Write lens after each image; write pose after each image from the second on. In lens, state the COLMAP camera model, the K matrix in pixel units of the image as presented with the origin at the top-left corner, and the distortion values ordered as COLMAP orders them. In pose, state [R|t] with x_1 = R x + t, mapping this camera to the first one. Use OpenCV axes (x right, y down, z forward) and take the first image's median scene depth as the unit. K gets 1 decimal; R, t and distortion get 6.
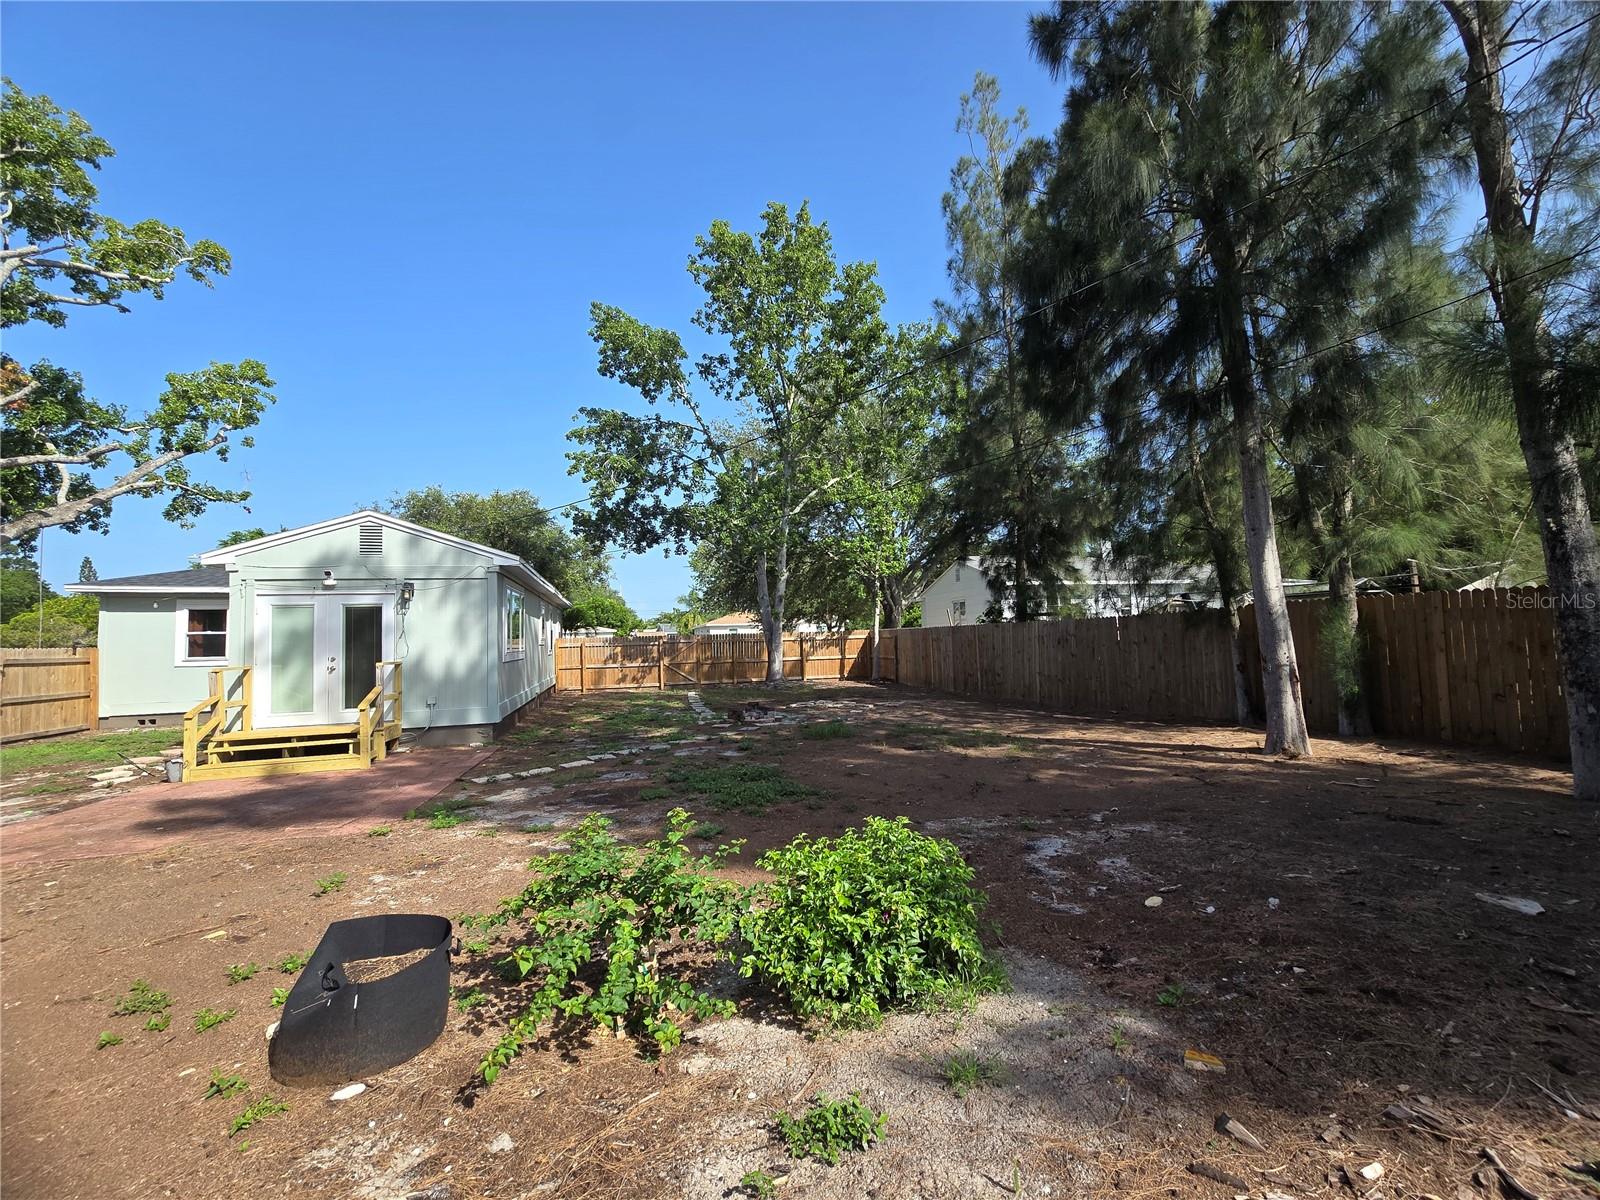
lens RADIAL K [[654.0, 0, 812.6], [0, 654.0, 600.6], [0, 0, 1]] dist [-0.002433, -0.000006]
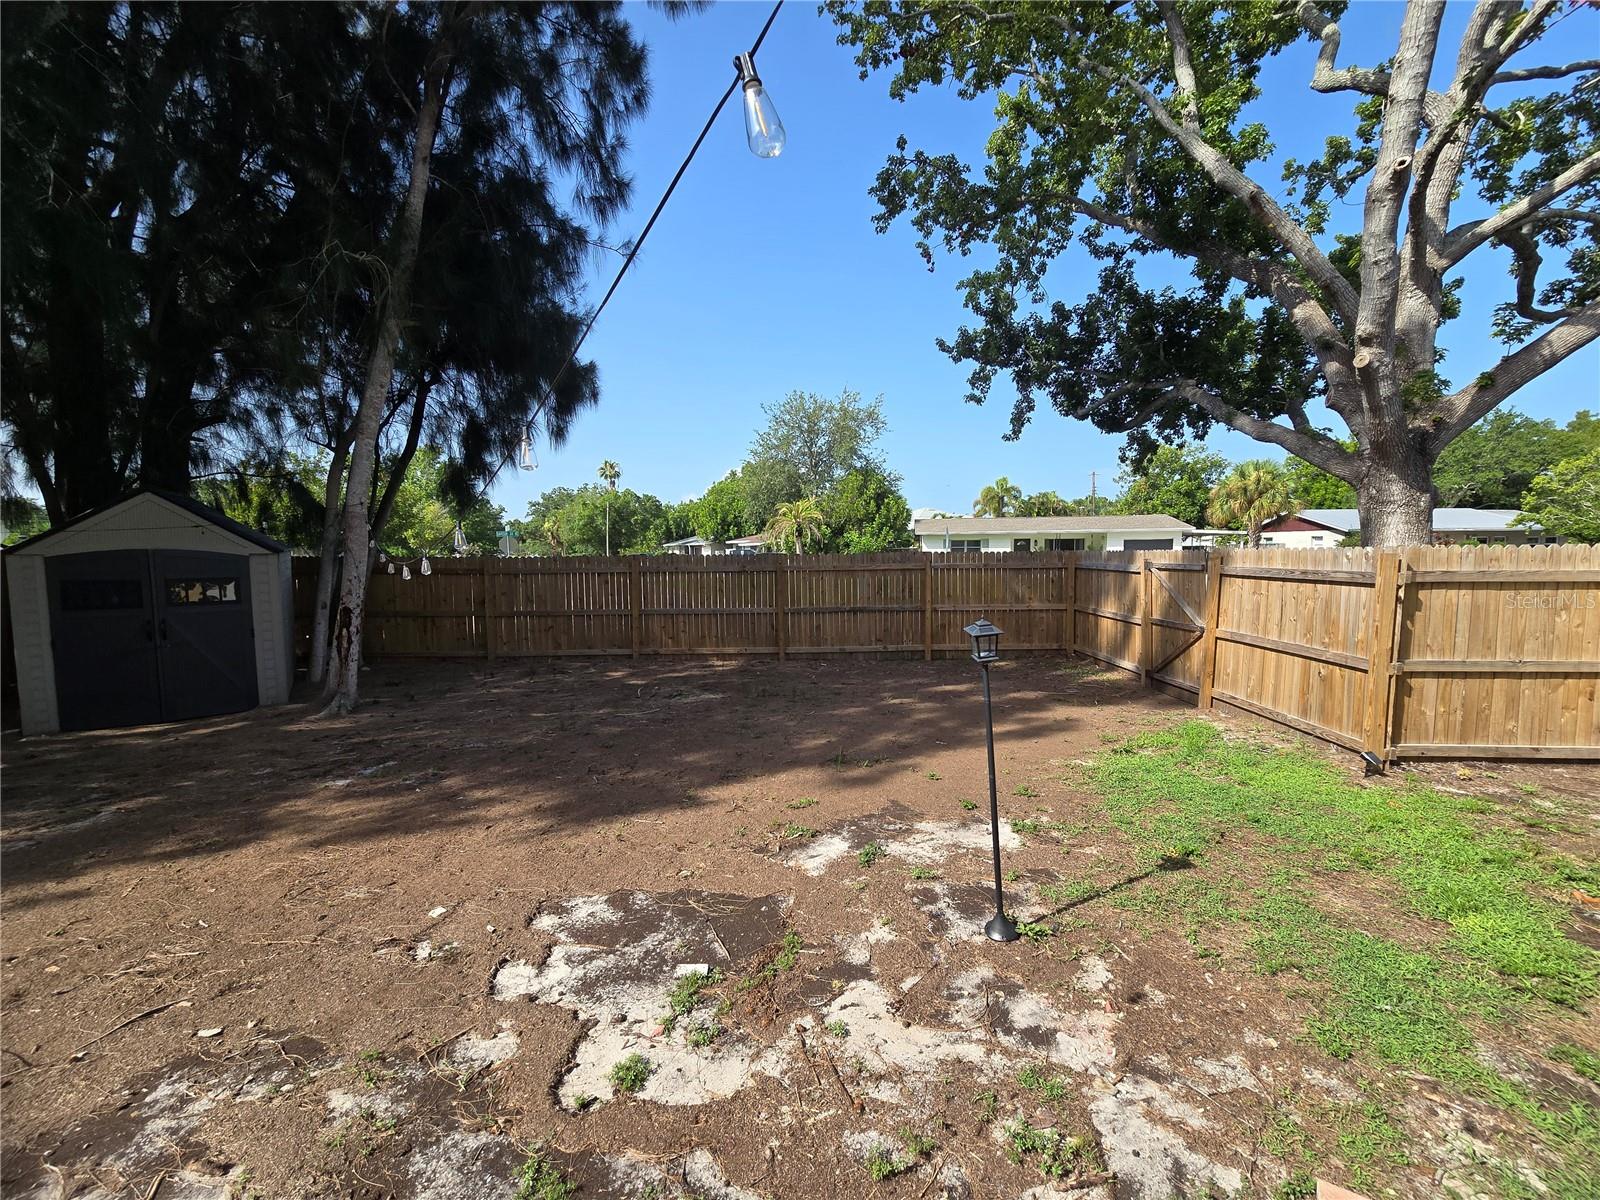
lens RADIAL K [[654.0, 0, 813.7], [0, 654.0, 601.7], [0, 0, 1]] dist [-0.002433, -0.000006]
pose [[-0.333399, 0.111216, -0.936203, -0.644457], [0.075038, 0.992998, 0.091241, 0.037404], [0.939795, -0.039832, -0.339410, 0.708939]]
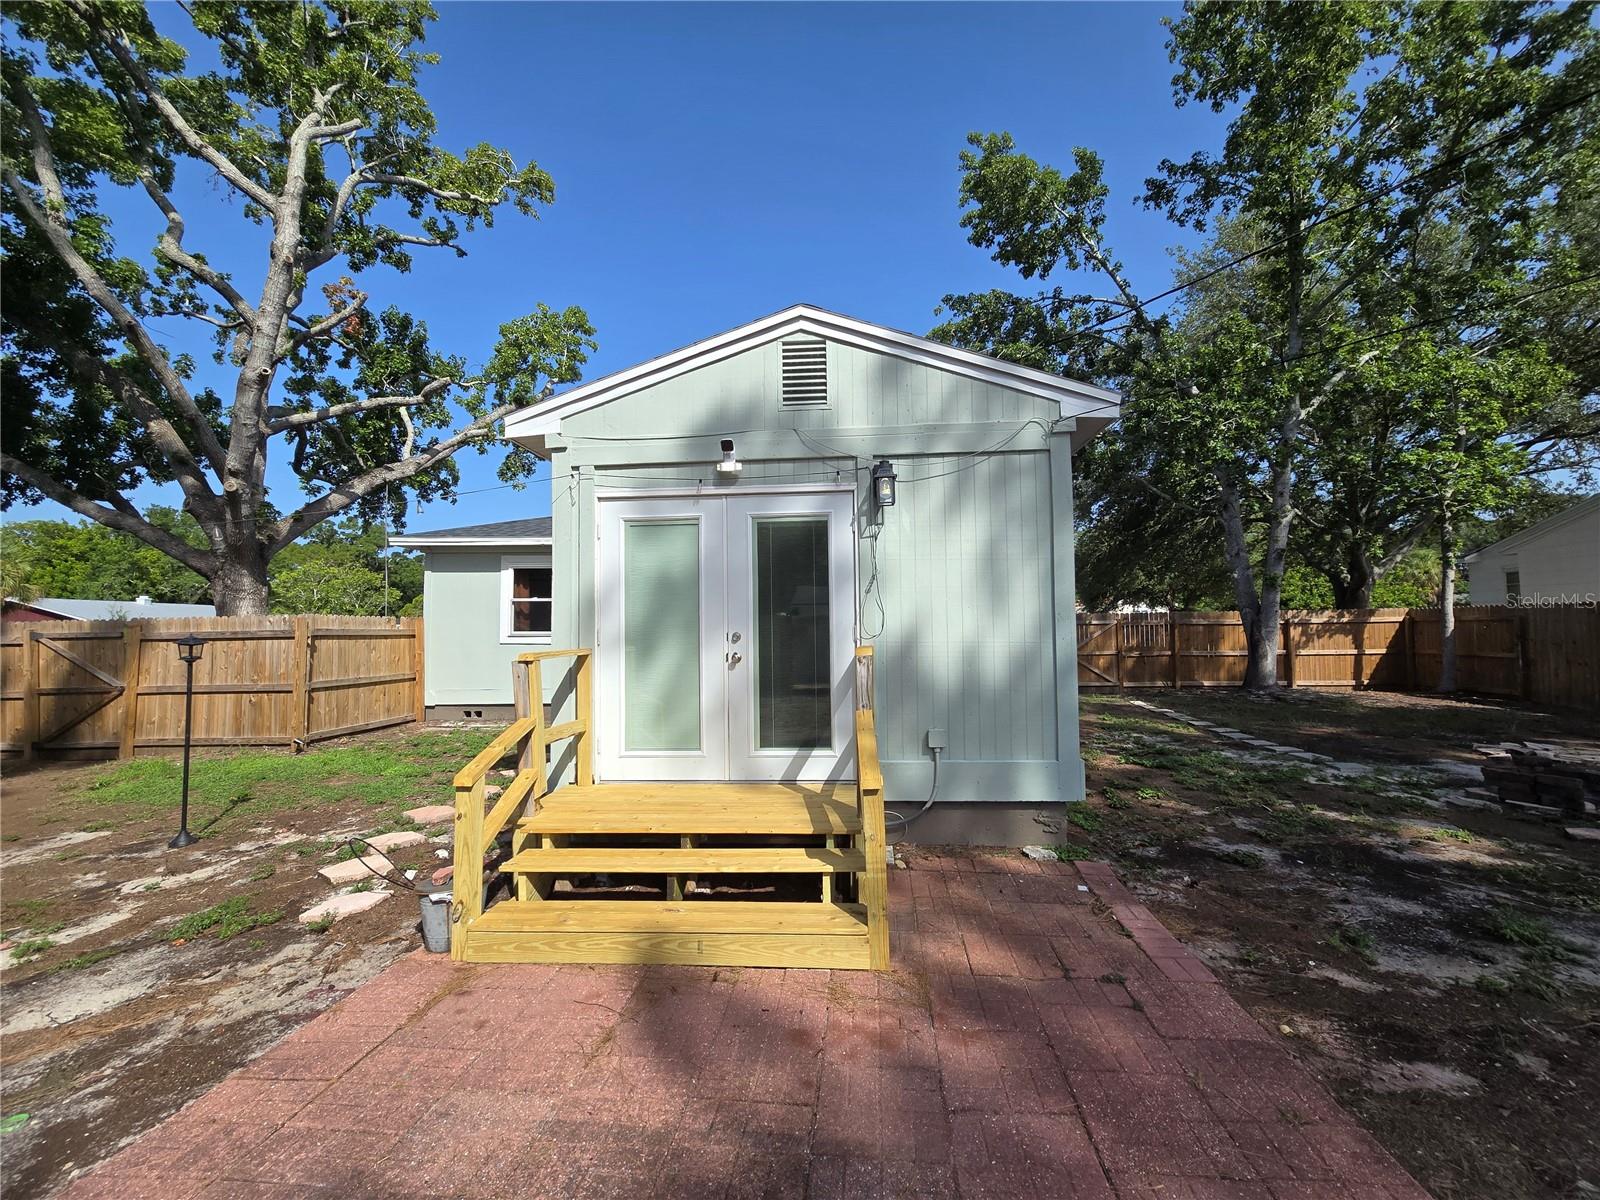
lens RADIAL K [[654.0, 0, 811.6], [0, 654.0, 600.4], [0, 0, 1]] dist [-0.002433, -0.000006]
pose [[0.935293, 0.001062, -0.353872, -0.408616], [0.006063, 0.999801, 0.019026, 0.043000], [0.353821, -0.019941, 0.935100, 0.462947]]
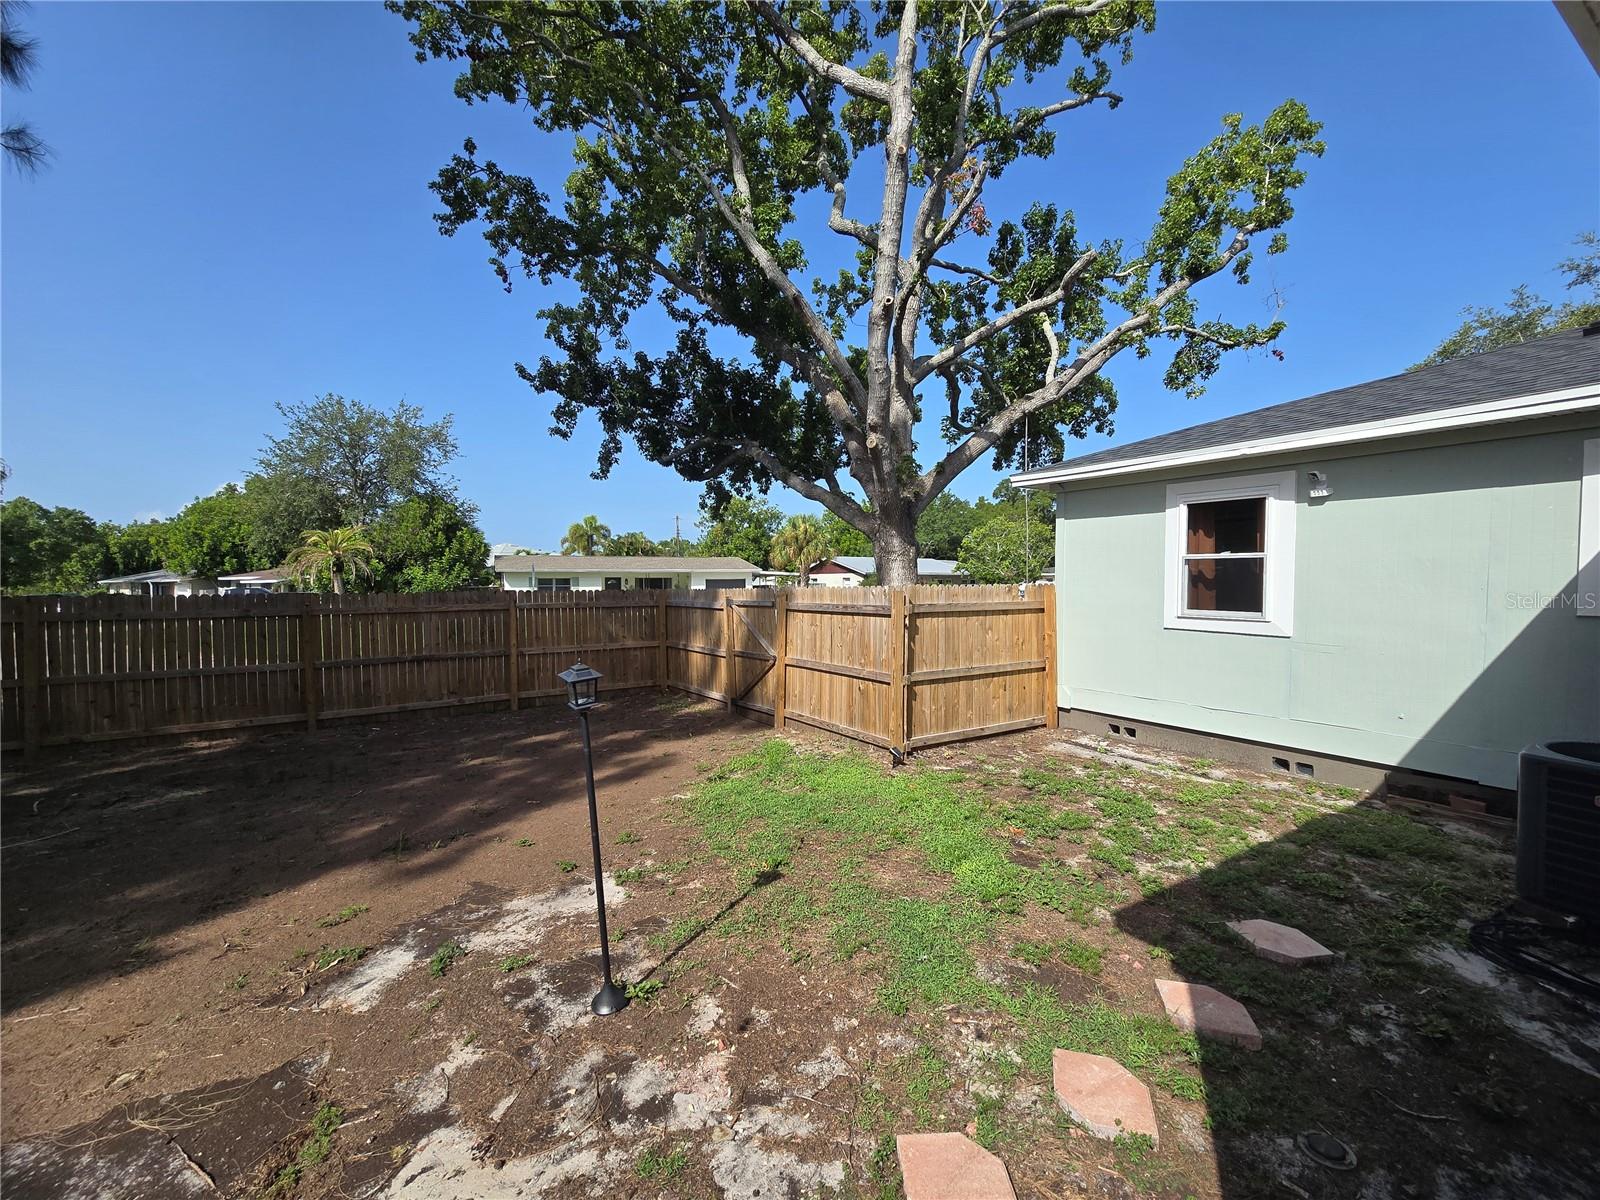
lens RADIAL K [[654.0, 0, 813.0], [0, 654.0, 602.0], [0, 0, 1]] dist [-0.002433, -0.000006]
pose [[0.261855, 0.056636, -0.963444, -0.656487], [0.054513, 0.995815, 0.073356, 0.037843], [0.963567, -0.071729, 0.257671, 0.706238]]
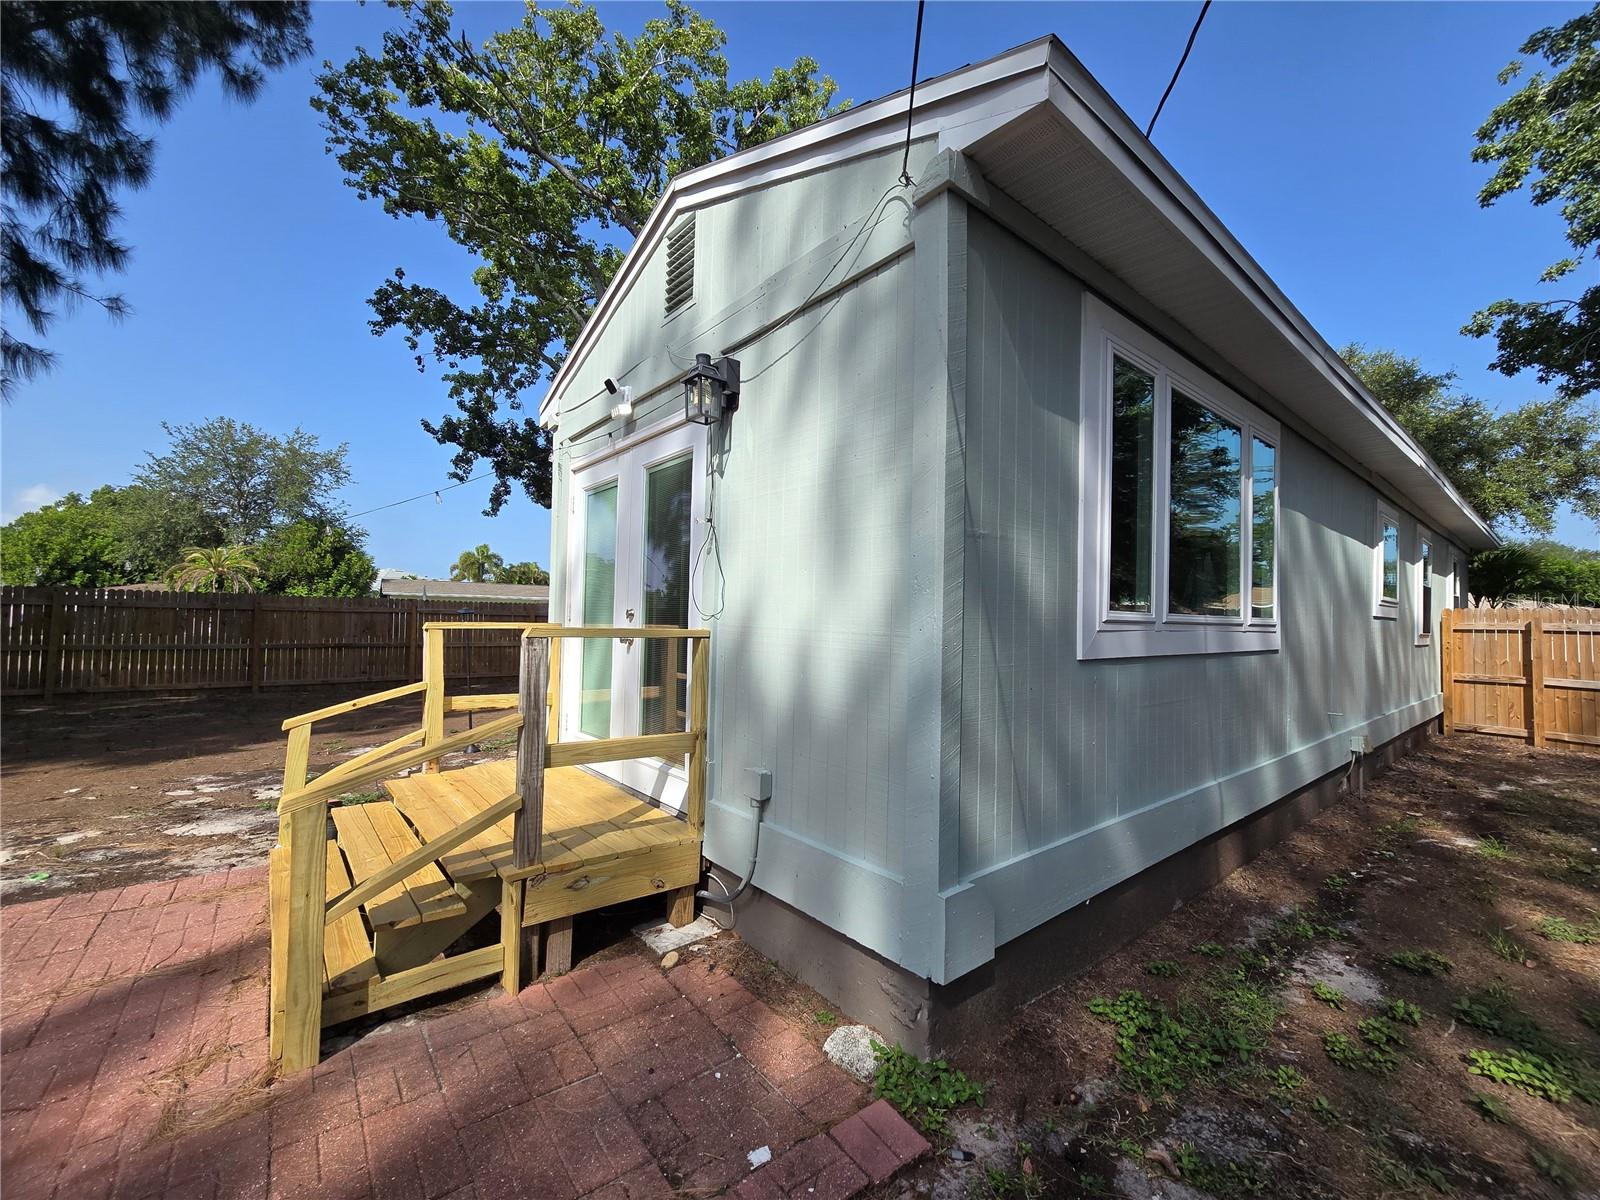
lens RADIAL K [[654.0, 0, 813.4], [0, 654.0, 602.5], [0, 0, 1]] dist [-0.002433, -0.000006]
pose [[0.396310, 0.009916, -0.918063, -0.268808], [0.020169, 0.999606, 0.019503, 0.059554], [0.917895, -0.026246, 0.395954, 0.736911]]
